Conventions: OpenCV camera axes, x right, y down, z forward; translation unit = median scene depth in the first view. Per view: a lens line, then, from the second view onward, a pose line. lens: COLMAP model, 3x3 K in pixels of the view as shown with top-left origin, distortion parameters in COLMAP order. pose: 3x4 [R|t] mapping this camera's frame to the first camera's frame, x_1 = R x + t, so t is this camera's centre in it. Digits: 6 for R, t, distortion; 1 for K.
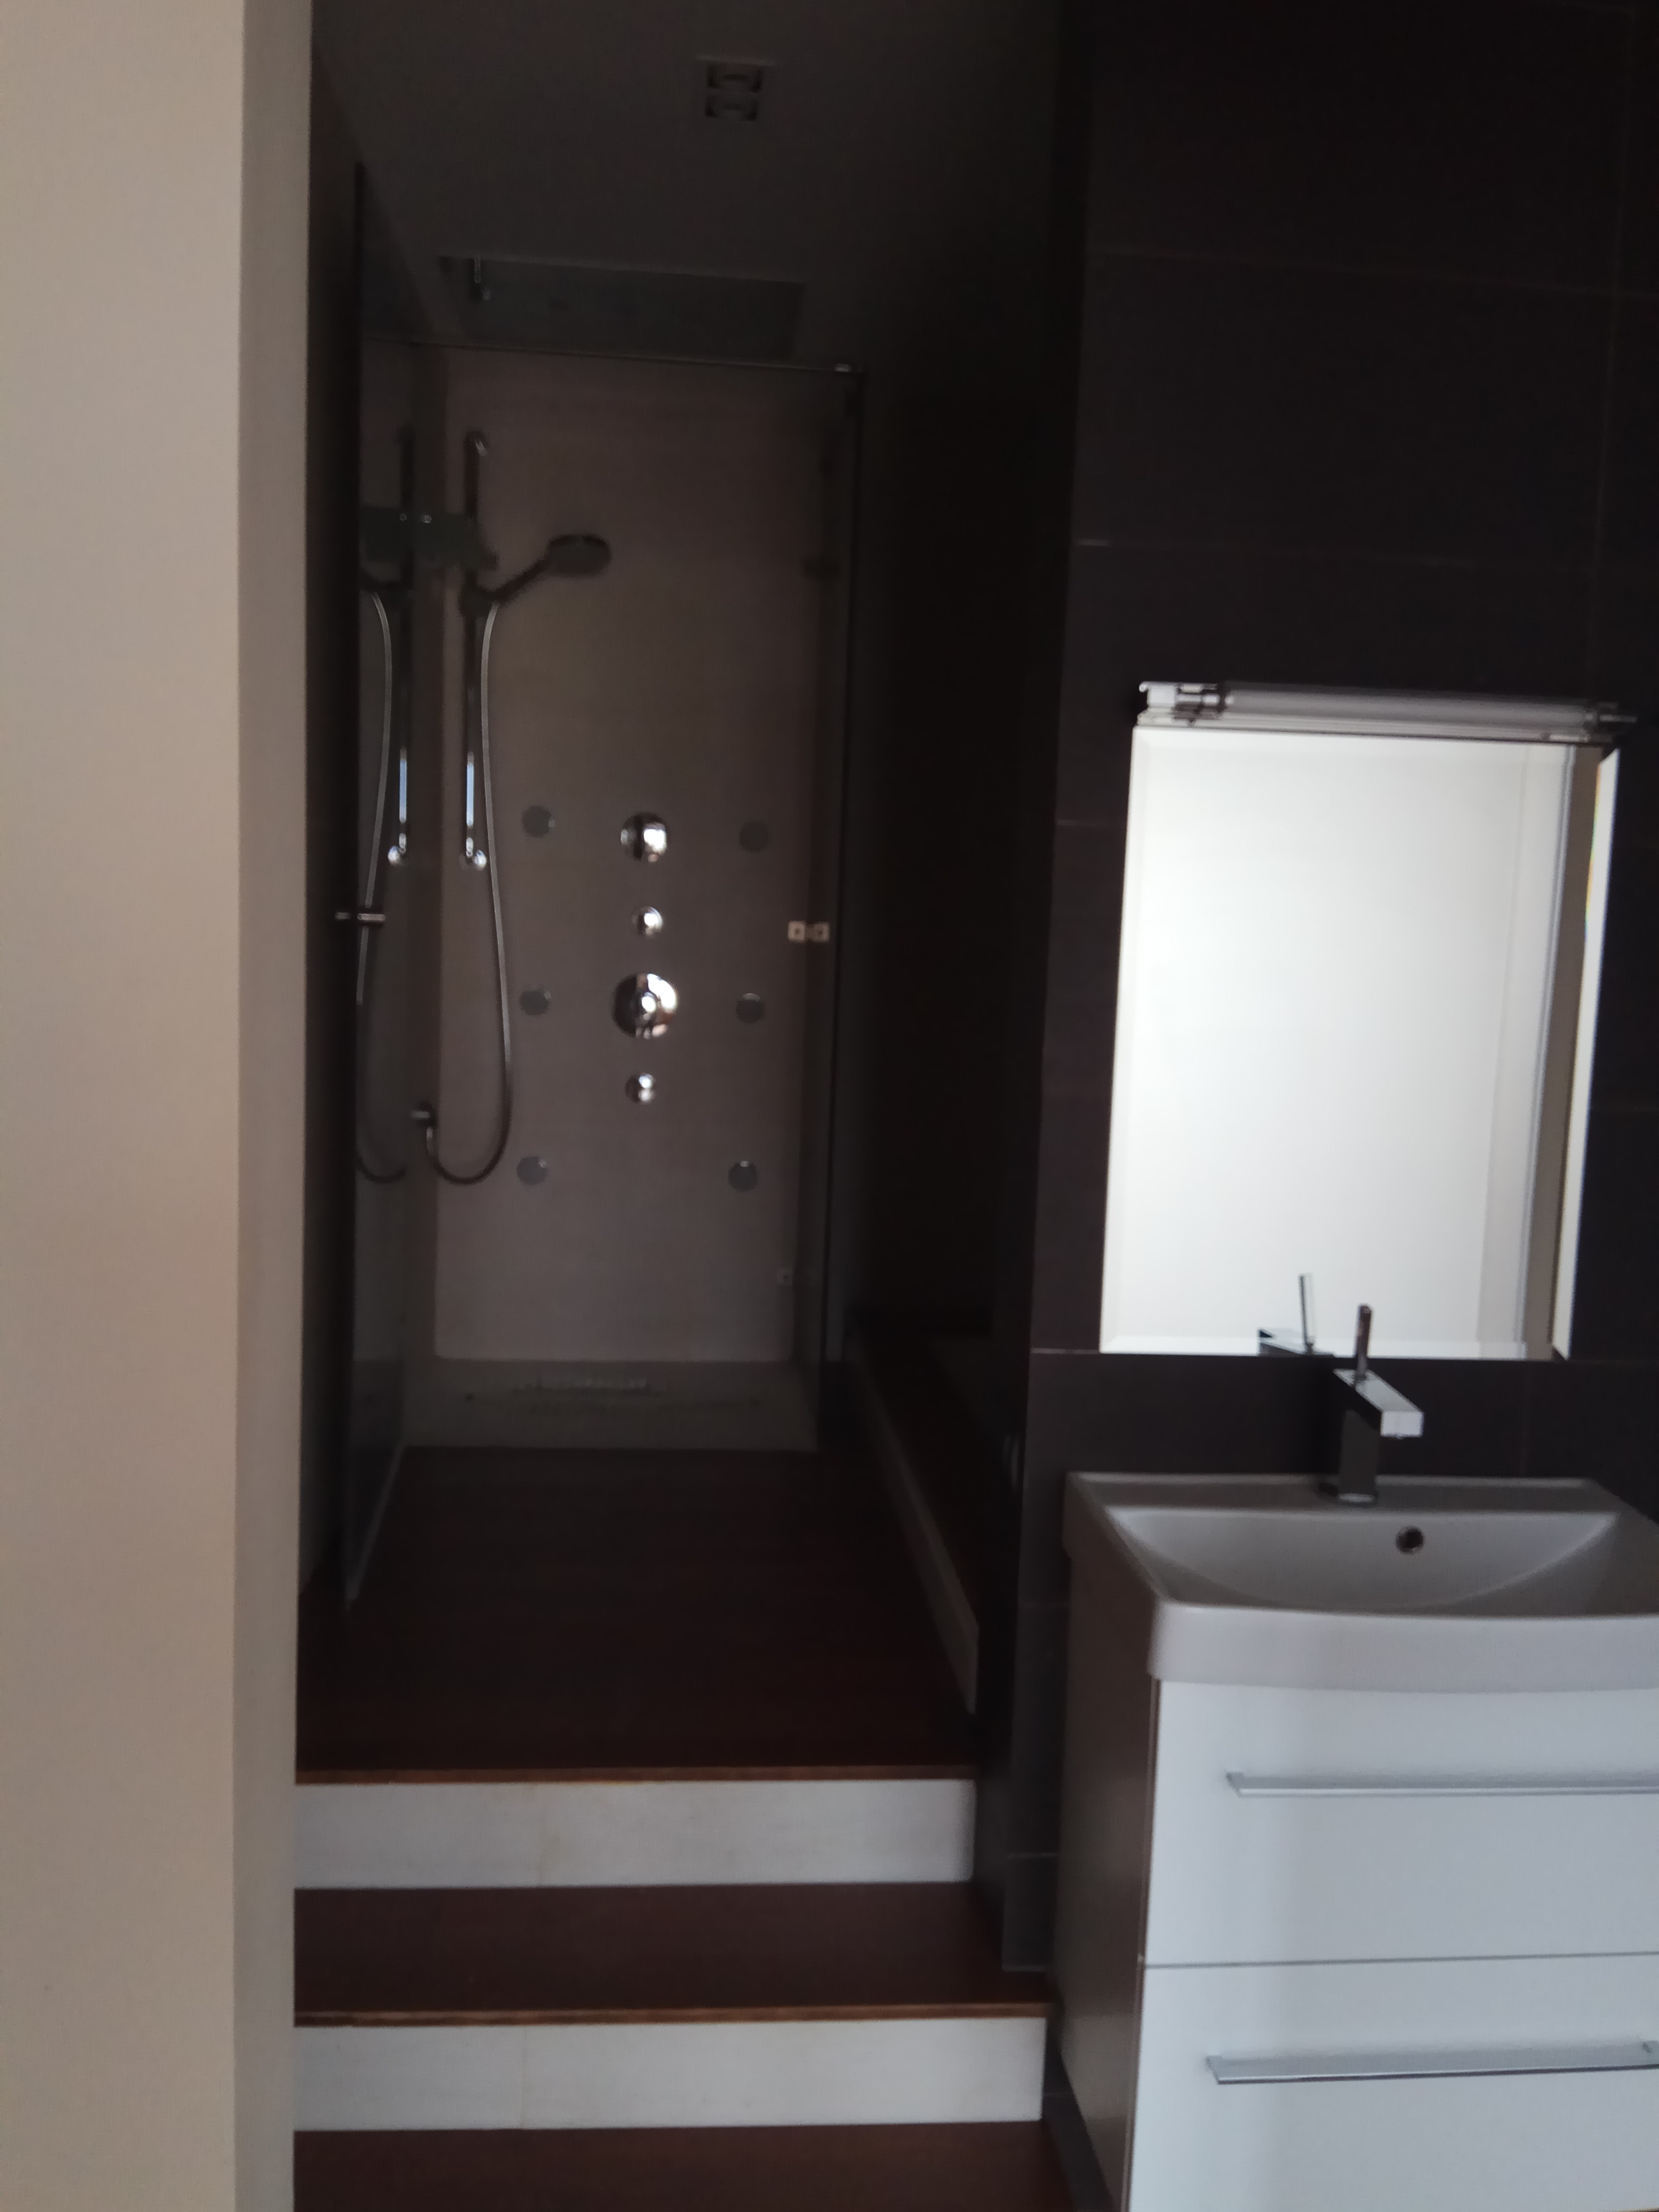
lens RADIAL K [[1619.7, 0, 822.2], [0, 1619.7, 1112.4], [0, 0, 1]] dist [0.098866, -0.181835]
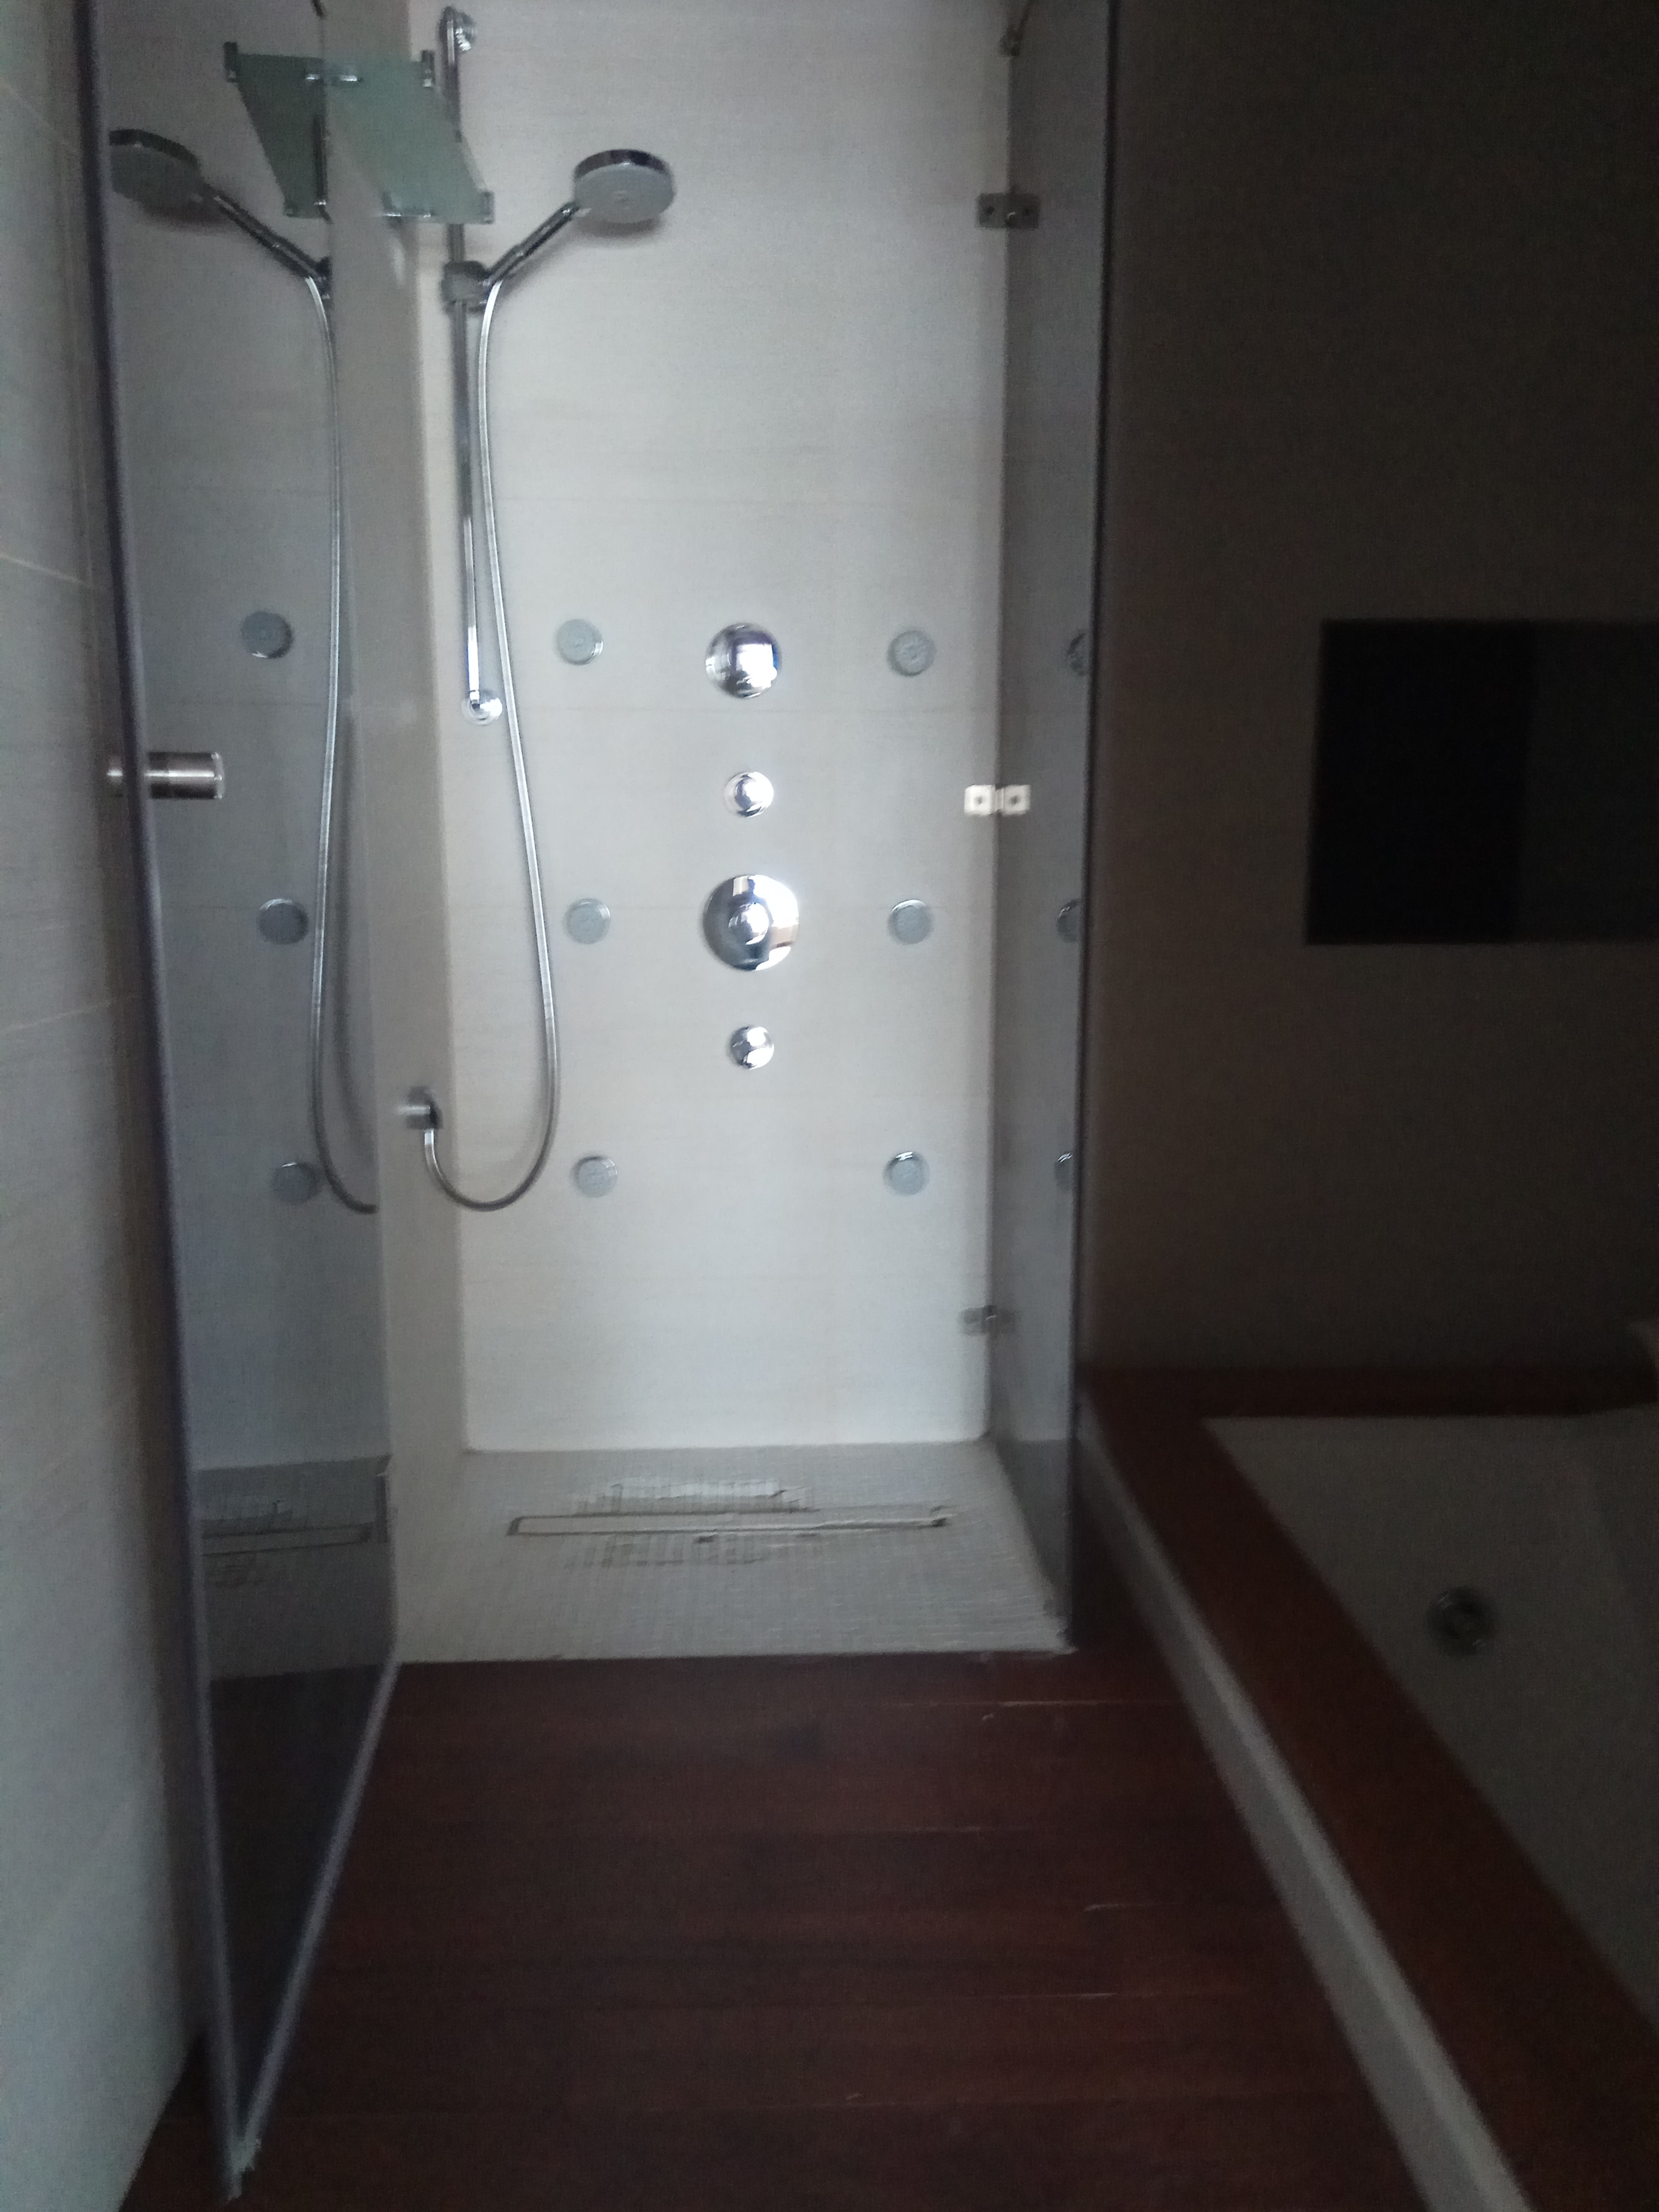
lens RADIAL K [[1622.8, 0, 838.5], [0, 1622.8, 1151.3], [0, 0, 1]] dist [0.001825, -0.001075]
pose [[0.998626, -0.027401, -0.044667, -0.048800], [0.031269, 0.995600, 0.088336, -0.031383], [0.042050, -0.089611, 0.995089, 0.348778]]
